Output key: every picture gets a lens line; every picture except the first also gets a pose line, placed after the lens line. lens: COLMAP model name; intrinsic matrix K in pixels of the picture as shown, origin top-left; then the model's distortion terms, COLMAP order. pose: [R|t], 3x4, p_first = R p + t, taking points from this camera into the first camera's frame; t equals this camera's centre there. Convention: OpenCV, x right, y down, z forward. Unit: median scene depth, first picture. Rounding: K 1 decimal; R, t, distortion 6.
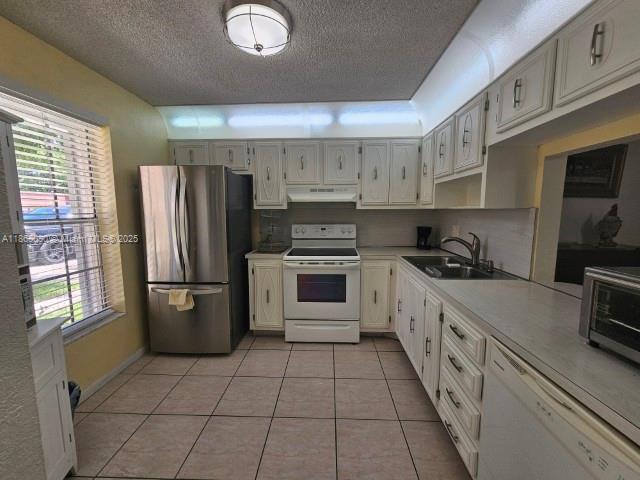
lens RADIAL K [[263.6, 0, 320.0], [0, 263.6, 240.0], [0, 0, 1]] dist [-0.000703, 0.000739]
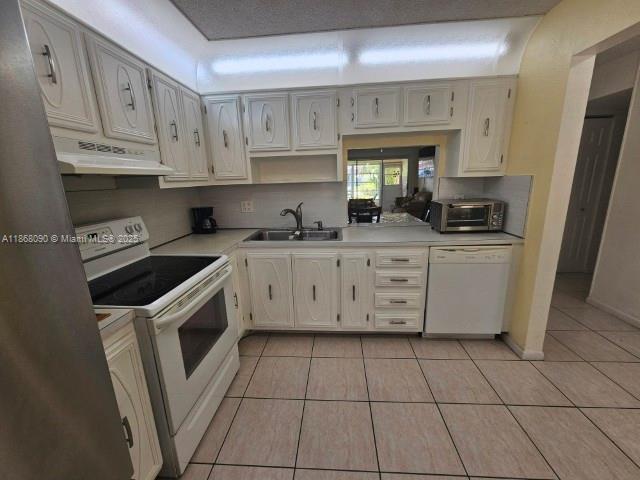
lens RADIAL K [[263.6, 0, 320.0], [0, 263.6, 240.0], [0, 0, 1]] dist [-0.000703, 0.000739]
pose [[0.022653, -0.223727, 0.974389, -0.537671], [0.146197, 0.964903, 0.218150, -0.096030], [-0.988996, 0.137511, 0.054566, 0.738358]]
